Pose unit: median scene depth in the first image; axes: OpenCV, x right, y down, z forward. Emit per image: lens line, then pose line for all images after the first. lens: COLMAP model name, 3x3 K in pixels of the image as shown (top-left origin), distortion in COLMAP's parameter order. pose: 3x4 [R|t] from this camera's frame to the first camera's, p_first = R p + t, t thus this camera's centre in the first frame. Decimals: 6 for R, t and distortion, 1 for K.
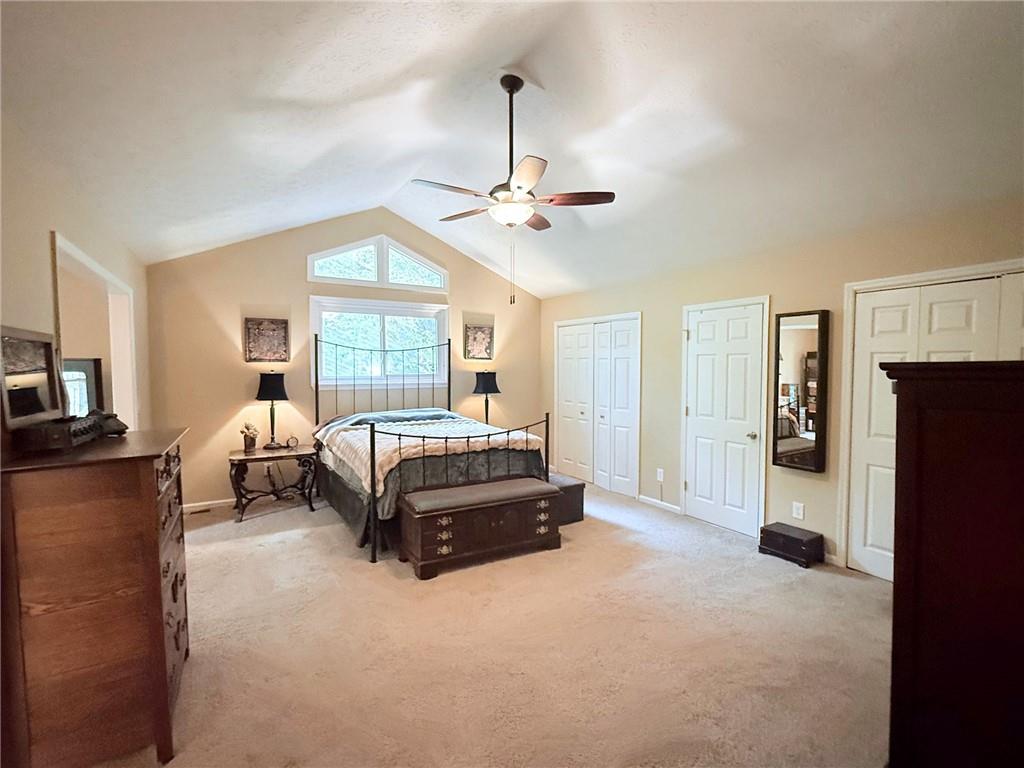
lens RADIAL K [[481.6, 0, 512.1], [0, 481.6, 384.8], [0, 0, 1]] dist [0.000224, 0.000051]
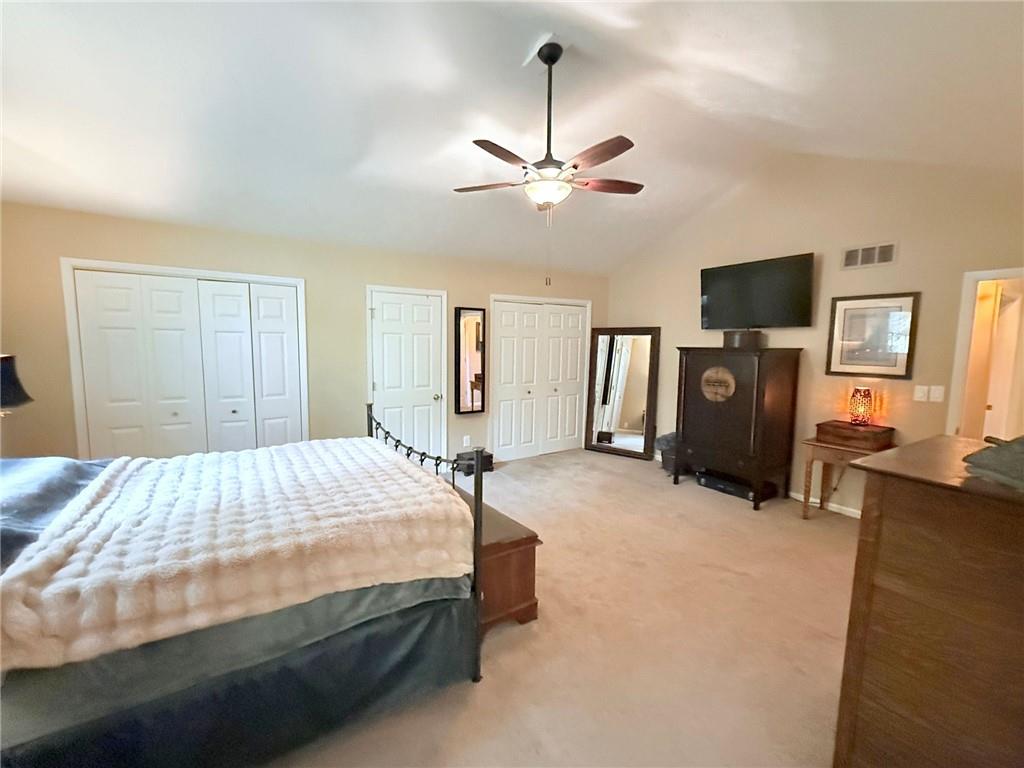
lens RADIAL K [[438.0, 0, 512.1], [0, 438.0, 387.1], [0, 0, 1]] dist [0.002110, -0.000068]
pose [[-0.044444, -0.104280, 0.993554, -0.746503], [0.025483, 0.994095, 0.105476, -0.046157], [-0.998687, 0.030006, -0.041524, 0.908316]]
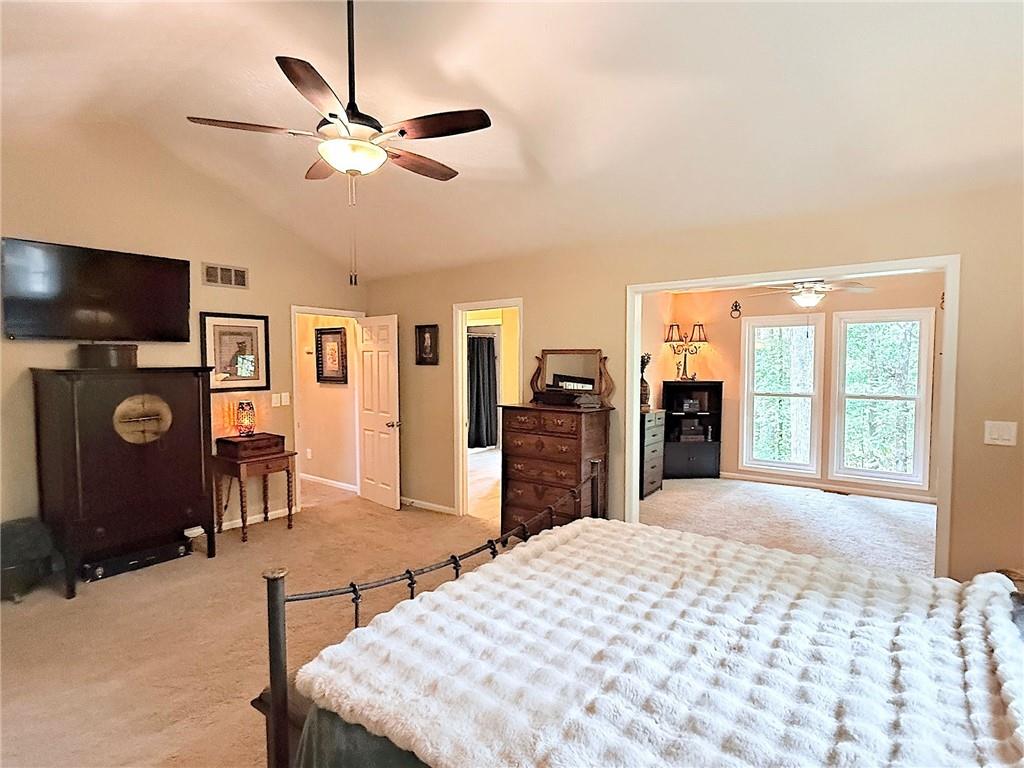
lens RADIAL K [[544.0, 0, 512.0], [0, 544.0, 389.5], [0, 0, 1]] dist [0.006887, 0.000380]
pose [[-0.925454, 0.025165, -0.378023, 0.074350], [-0.010925, 0.995604, 0.093023, -0.075428], [0.378702, 0.090219, -0.921111, 1.496785]]
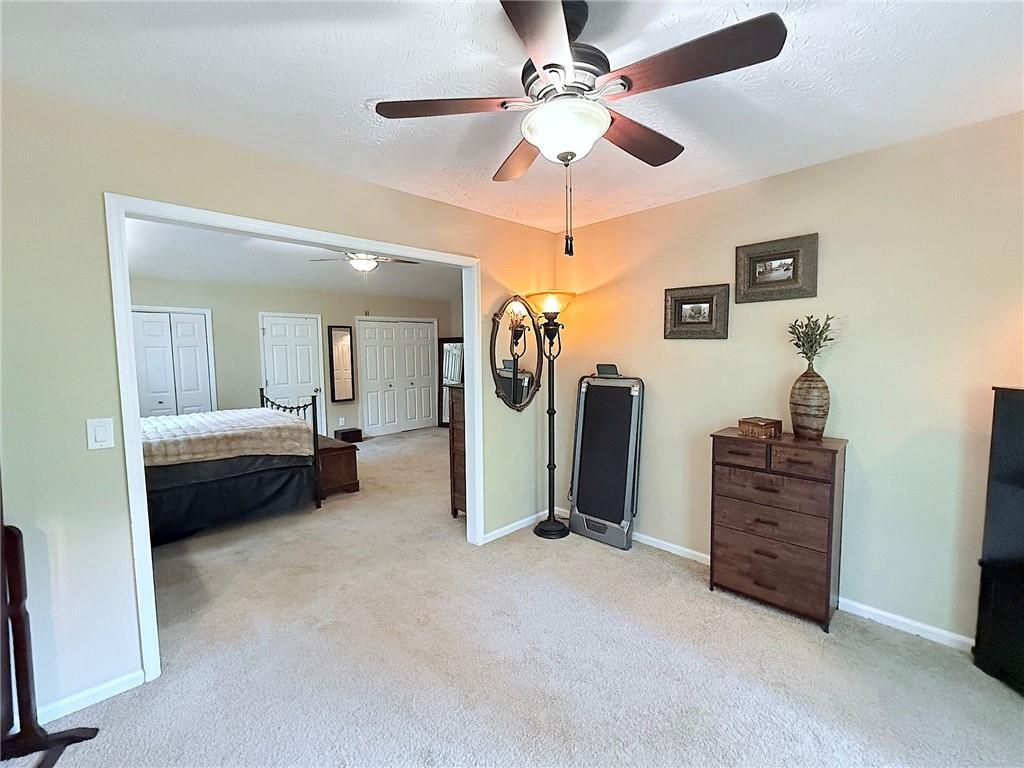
lens RADIAL K [[438.0, 0, 513.0], [0, 438.0, 385.9], [0, 0, 1]] dist [-0.001787, -0.000015]
pose [[-0.233657, -0.072022, 0.969648, -1.390829], [0.053714, 0.994774, 0.086832, -0.017085], [-0.970834, 0.072373, -0.228567, 0.703479]]
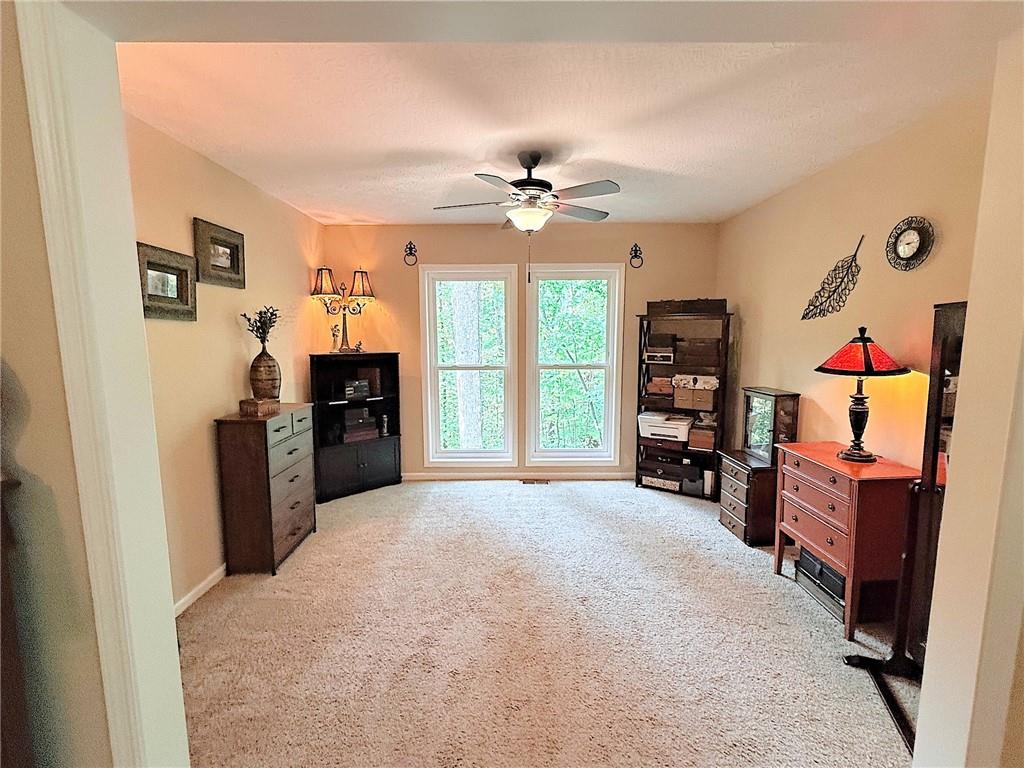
lens RADIAL K [[436.0, 0, 514.0], [0, 436.0, 384.5], [0, 0, 1]] dist [0.002631, 0.000028]
pose [[-0.509637, 0.106500, -0.853773, -0.463756], [-0.033532, 0.989097, 0.143397, -0.028241], [0.859736, 0.101710, -0.500509, 0.899325]]
